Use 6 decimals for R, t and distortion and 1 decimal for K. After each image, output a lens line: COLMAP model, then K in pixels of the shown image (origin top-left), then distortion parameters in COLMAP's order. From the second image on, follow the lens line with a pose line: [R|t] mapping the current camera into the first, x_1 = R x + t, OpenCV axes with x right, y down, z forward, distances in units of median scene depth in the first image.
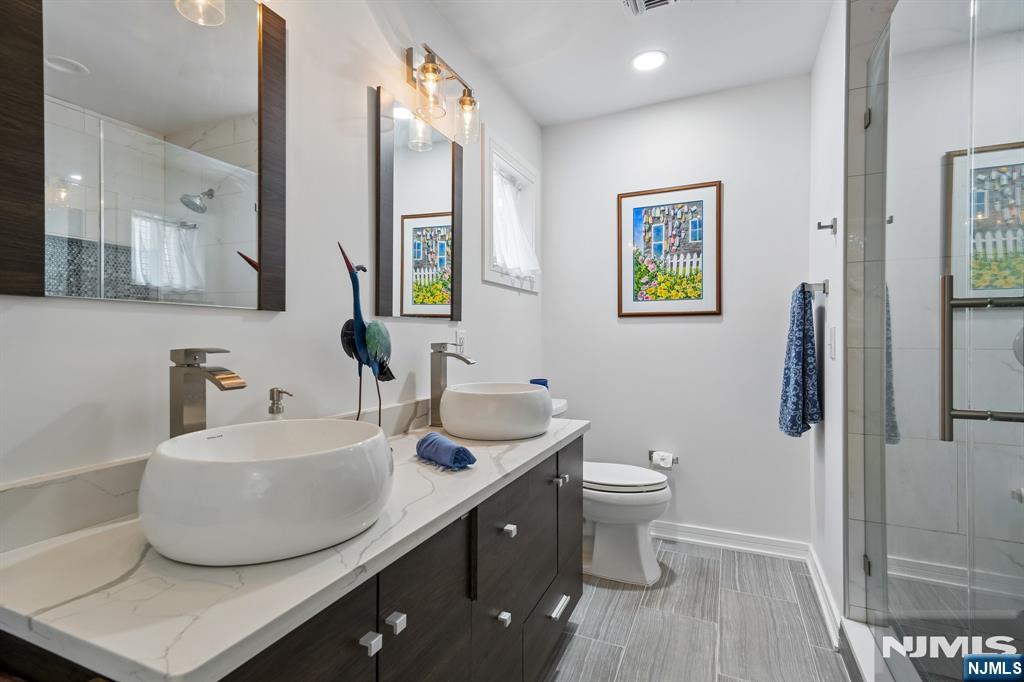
lens RADIAL K [[479.1, 0, 516.9], [0, 479.1, 337.0], [0, 0, 1]] dist [-0.007721, -0.000263]
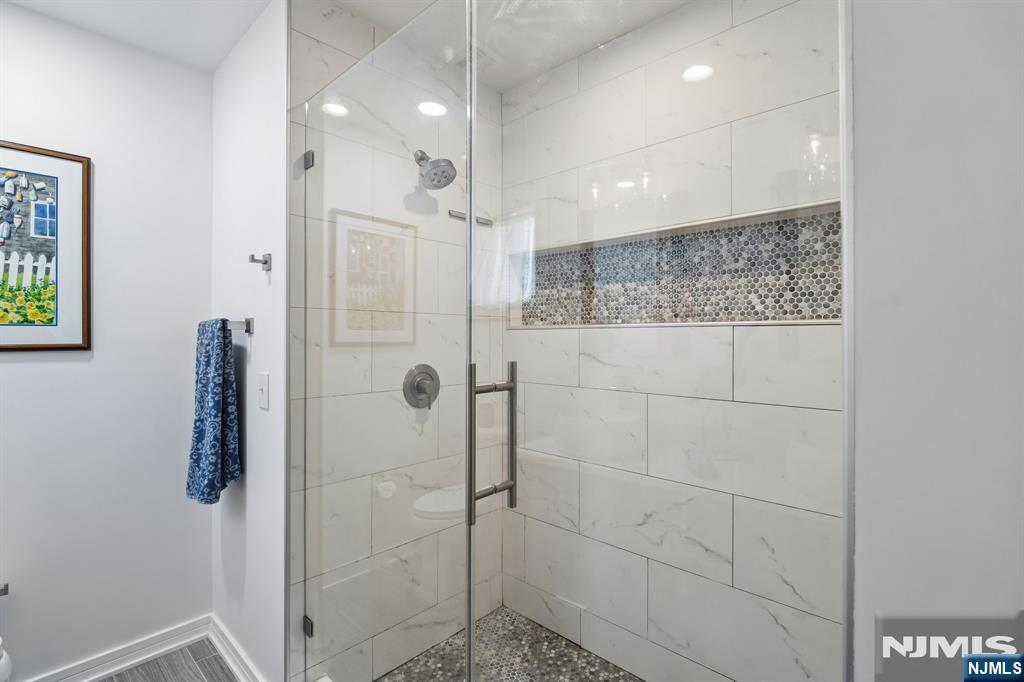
lens RADIAL K [[479.1, 0, 516.9], [0, 479.1, 337.0], [0, 0, 1]] dist [-0.007721, -0.000263]
pose [[0.337960, 0.010255, 0.941104, -0.020268], [-0.000226, 0.999941, -0.010815, -0.064590], [-0.941160, 0.003442, 0.337943, 0.199528]]
